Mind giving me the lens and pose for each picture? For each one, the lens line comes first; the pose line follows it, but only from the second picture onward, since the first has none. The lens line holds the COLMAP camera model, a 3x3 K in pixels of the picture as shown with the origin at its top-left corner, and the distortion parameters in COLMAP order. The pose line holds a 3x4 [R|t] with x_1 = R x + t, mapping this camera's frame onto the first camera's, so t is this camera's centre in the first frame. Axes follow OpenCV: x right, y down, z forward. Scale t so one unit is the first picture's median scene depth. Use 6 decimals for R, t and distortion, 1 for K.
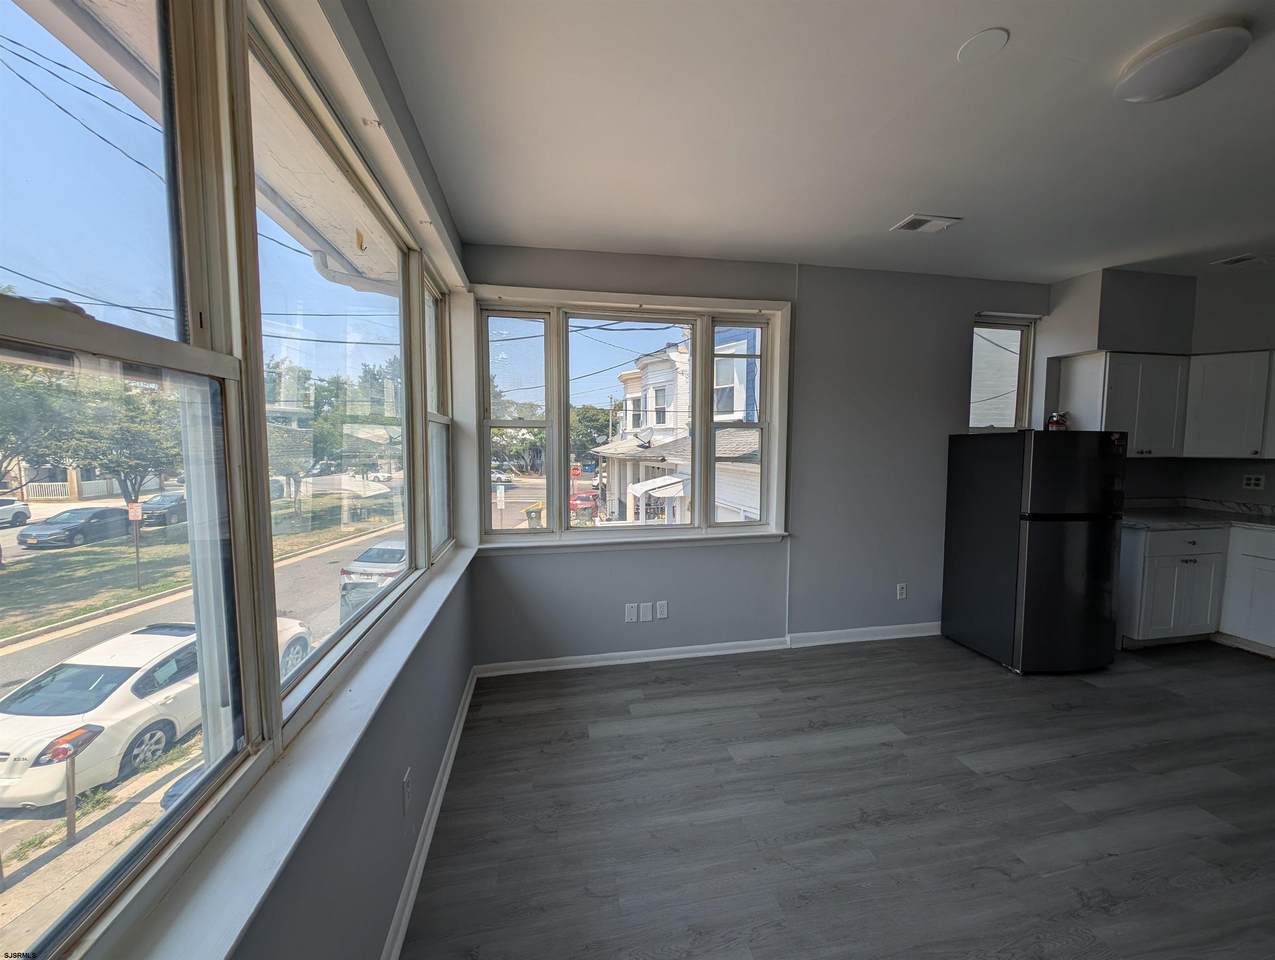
lens RADIAL K [[479.4, 0, 639.5], [0, 479.4, 479.5], [0, 0, 1]] dist [0.011358, -0.004767]
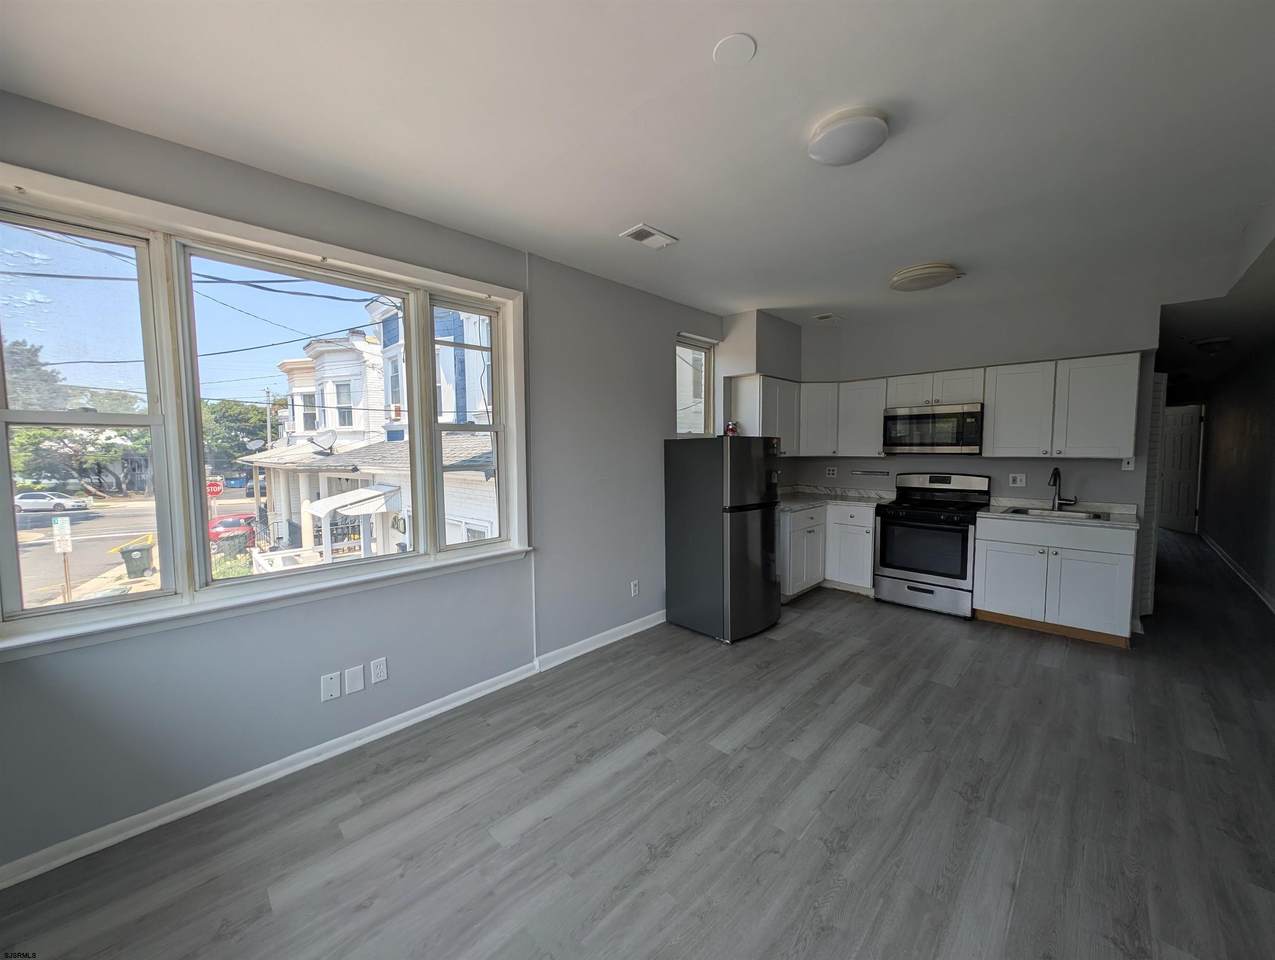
lens RADIAL K [[479.4, 0, 639.5], [0, 479.4, 479.5], [0, 0, 1]] dist [0.011358, -0.004767]
pose [[0.828558, -0.045634, 0.558040, -0.022172], [0.050802, 0.998689, 0.006238, -0.012224], [-0.557593, 0.023181, 0.829790, 0.131217]]
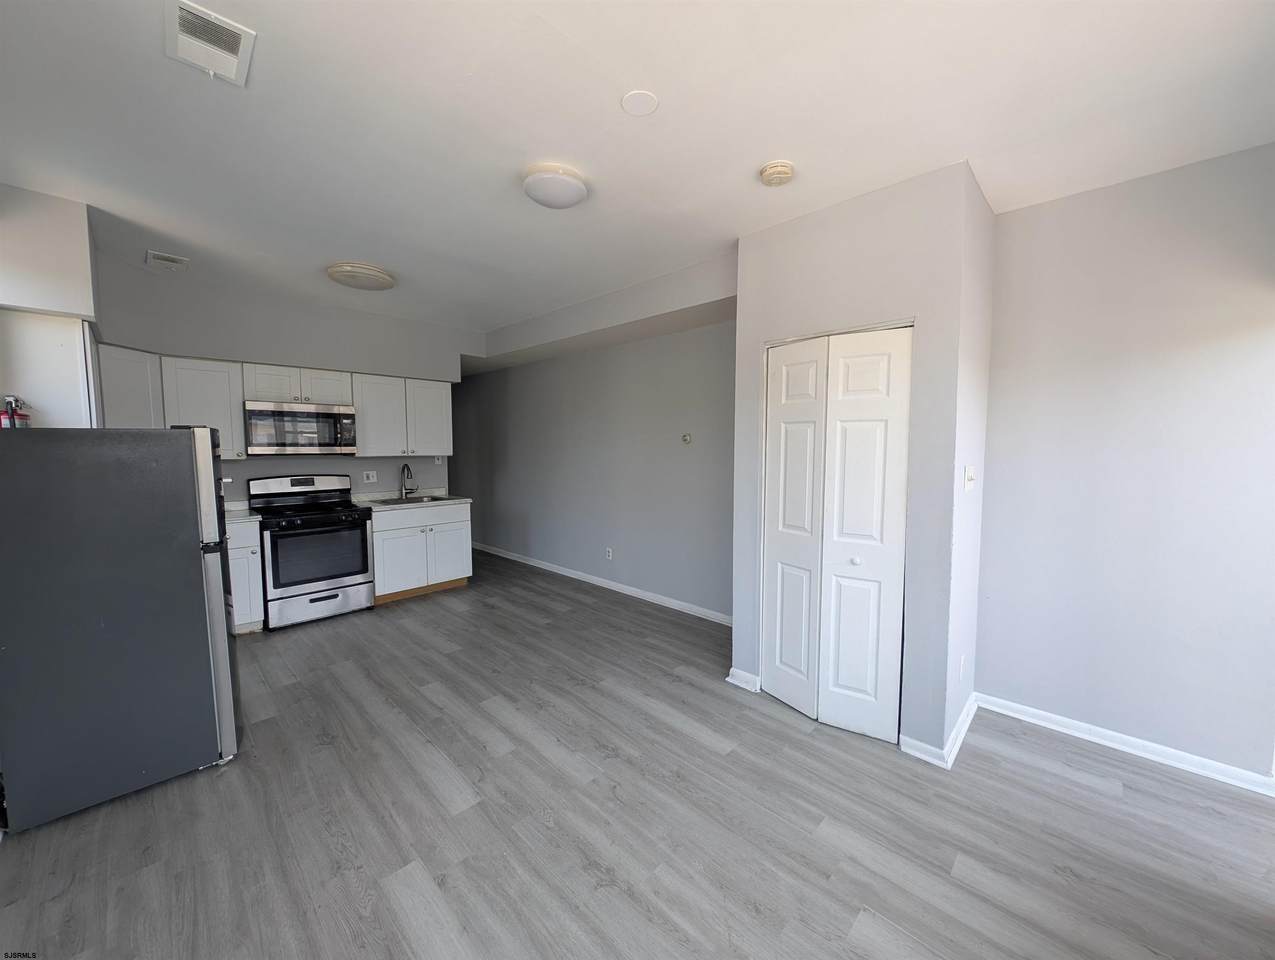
lens RADIAL K [[479.4, 0, 639.5], [0, 479.4, 479.5], [0, 0, 1]] dist [0.011358, -0.004767]
pose [[-0.567820, -0.059418, 0.821006, -0.127775], [0.063371, 0.991276, 0.115569, -0.058456], [-0.820710, 0.117651, -0.559101, 0.763710]]
